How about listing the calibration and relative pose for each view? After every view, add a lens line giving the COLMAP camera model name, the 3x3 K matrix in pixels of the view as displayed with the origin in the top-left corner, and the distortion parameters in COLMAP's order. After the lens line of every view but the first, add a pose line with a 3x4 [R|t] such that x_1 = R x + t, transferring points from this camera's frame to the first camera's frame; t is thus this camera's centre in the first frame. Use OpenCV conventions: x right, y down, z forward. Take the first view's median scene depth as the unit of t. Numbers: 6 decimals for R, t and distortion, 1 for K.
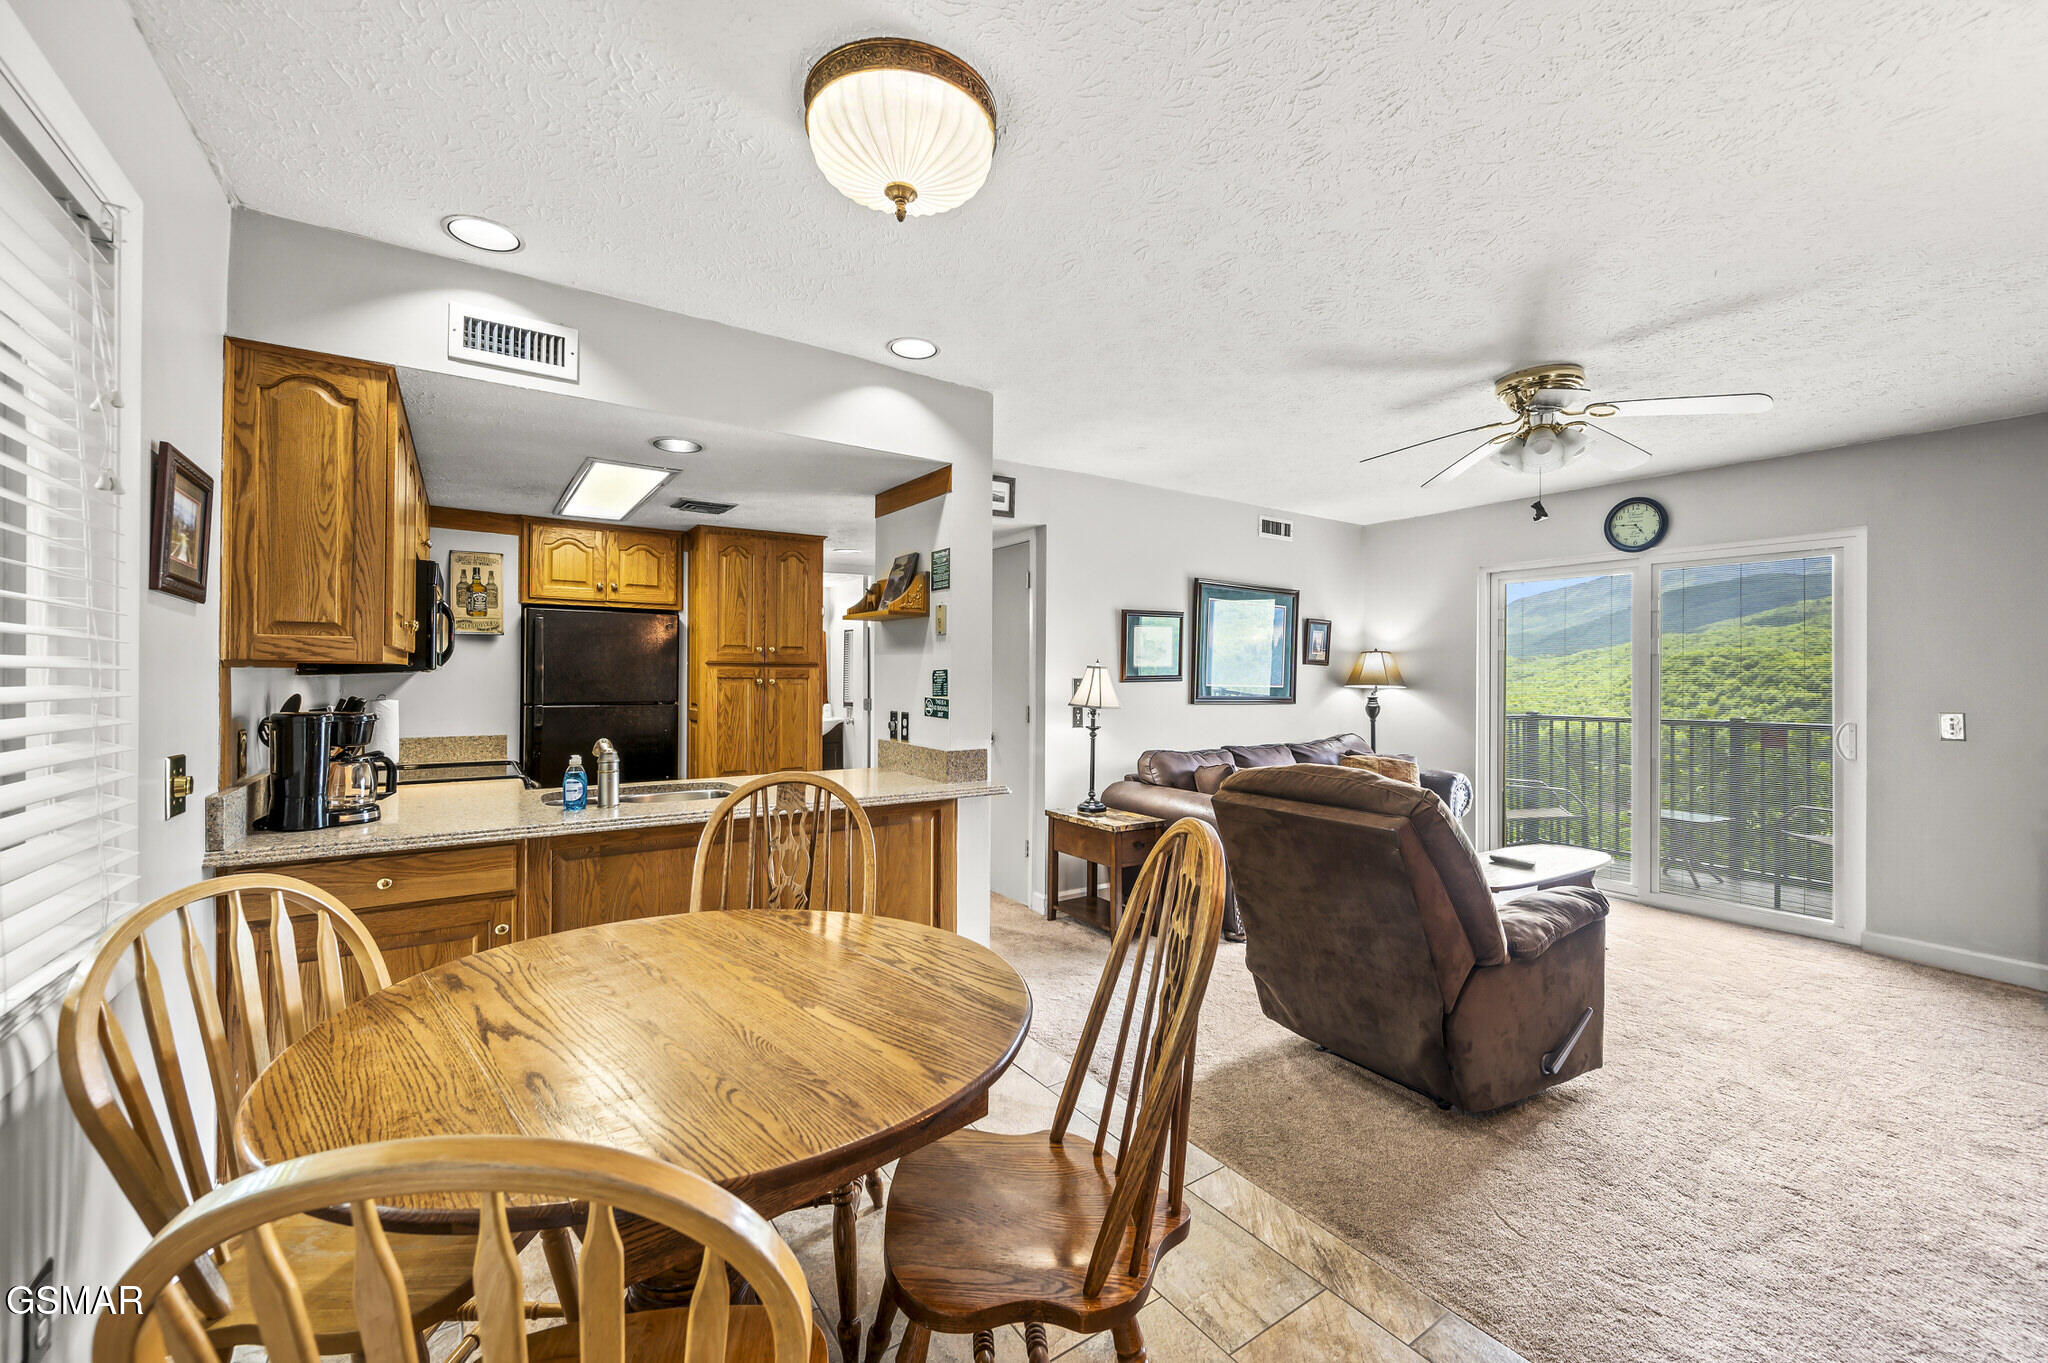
lens RADIAL K [[829.2, 0, 1035.3], [0, 829.2, 670.9], [0, 0, 1]] dist [-0.000569, -0.000349]
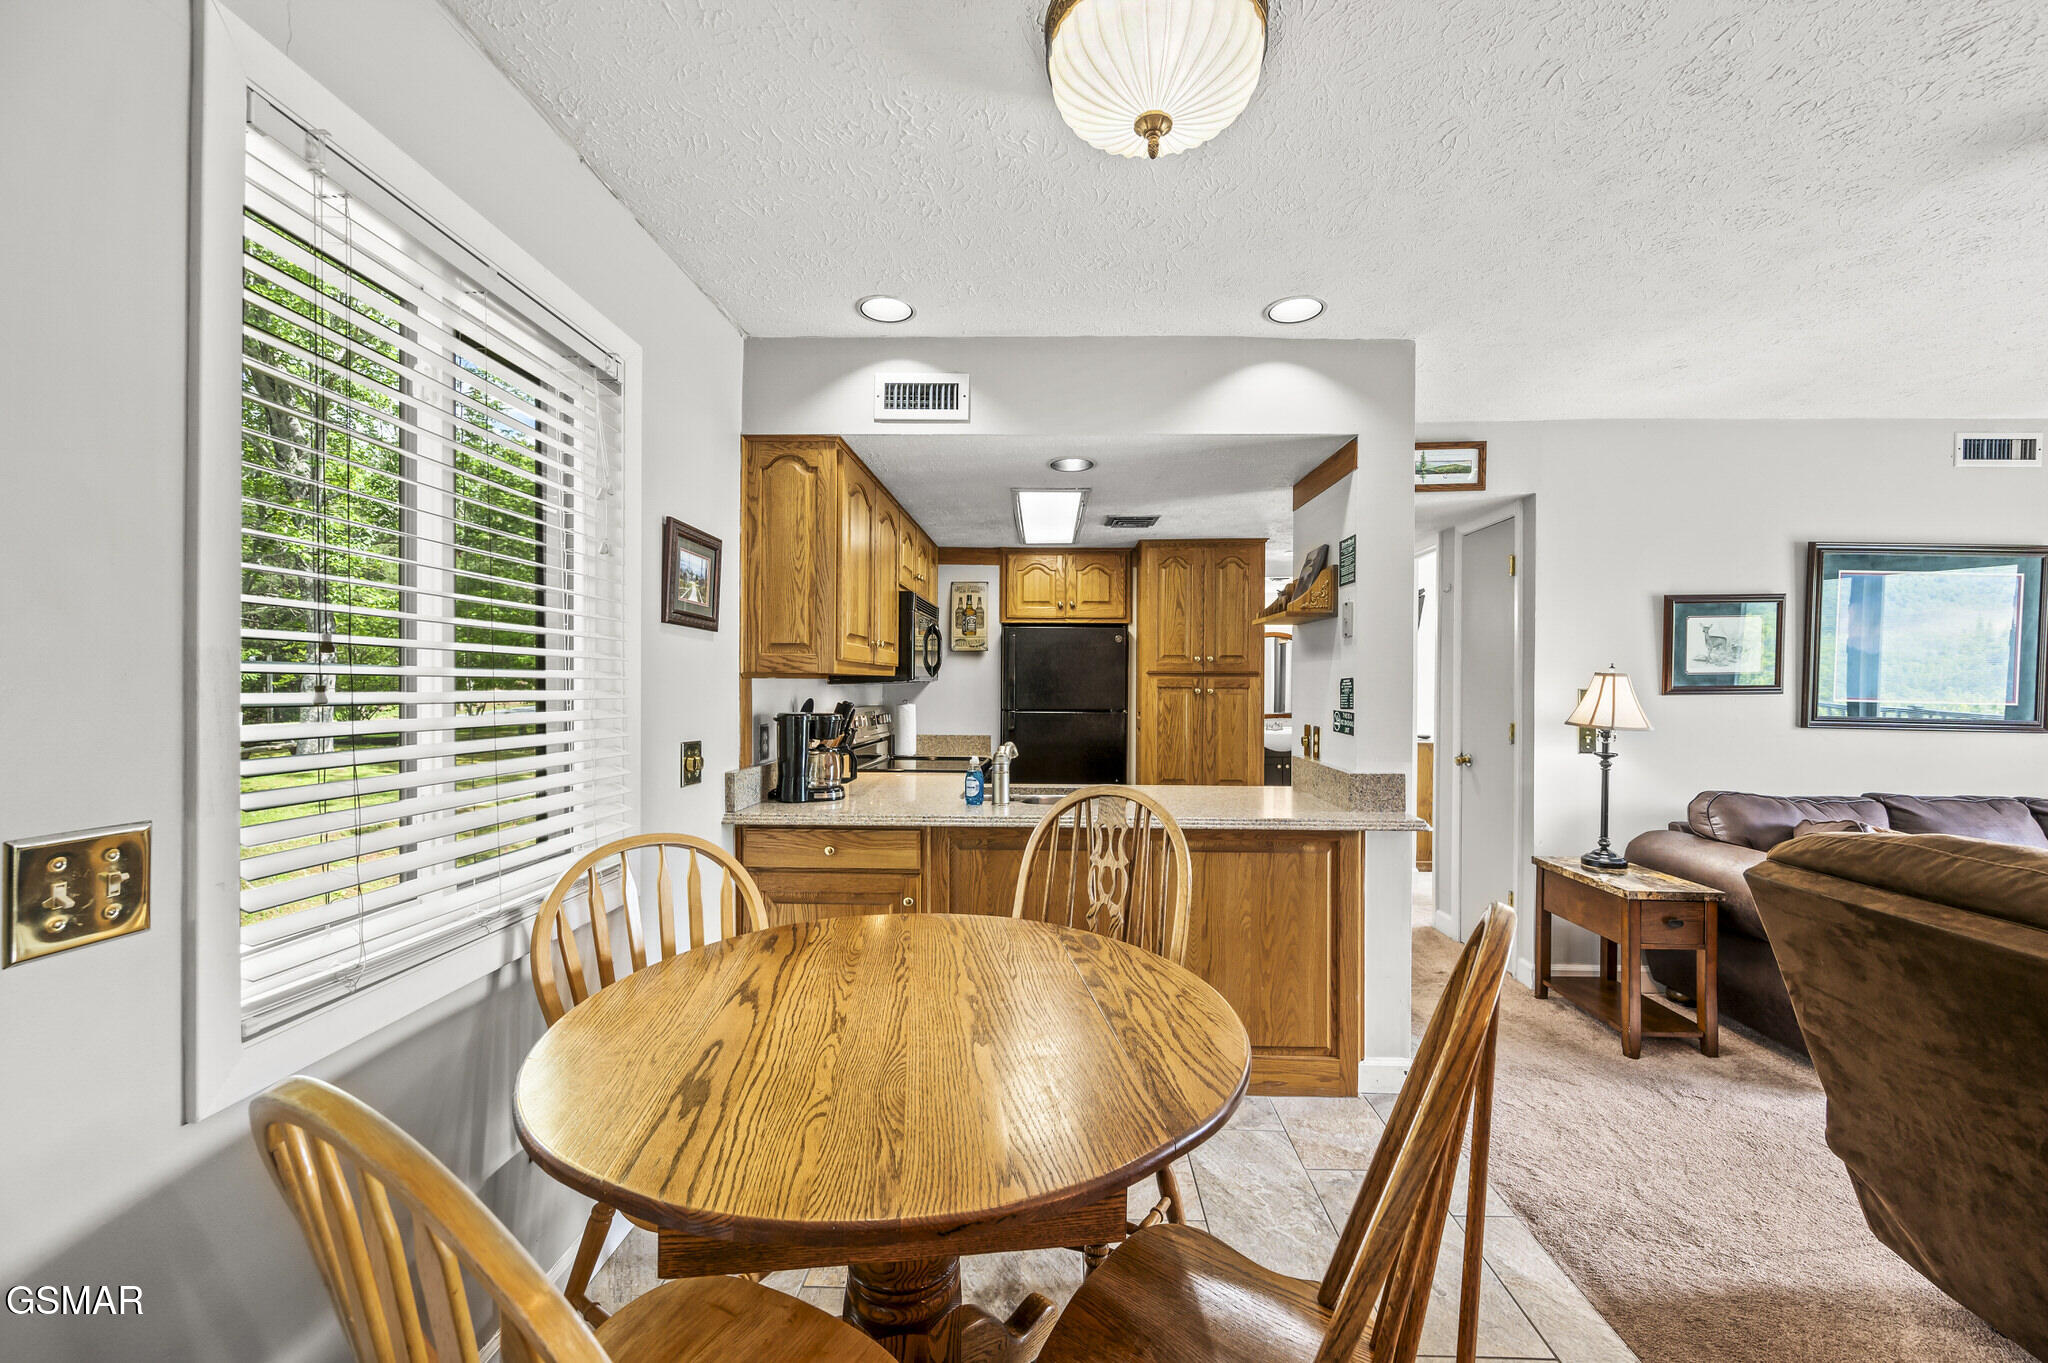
lens RADIAL K [[820.1, 0, 1024.0], [0, 820.1, 681.5], [0, 0, 1]] dist [-0.001106, -0.000023]
pose [[0.801105, -0.001983, -0.598521, 0.107839], [0.001853, 0.999998, -0.000833, 0.001882], [0.598521, -0.000442, 0.801107, 0.104979]]
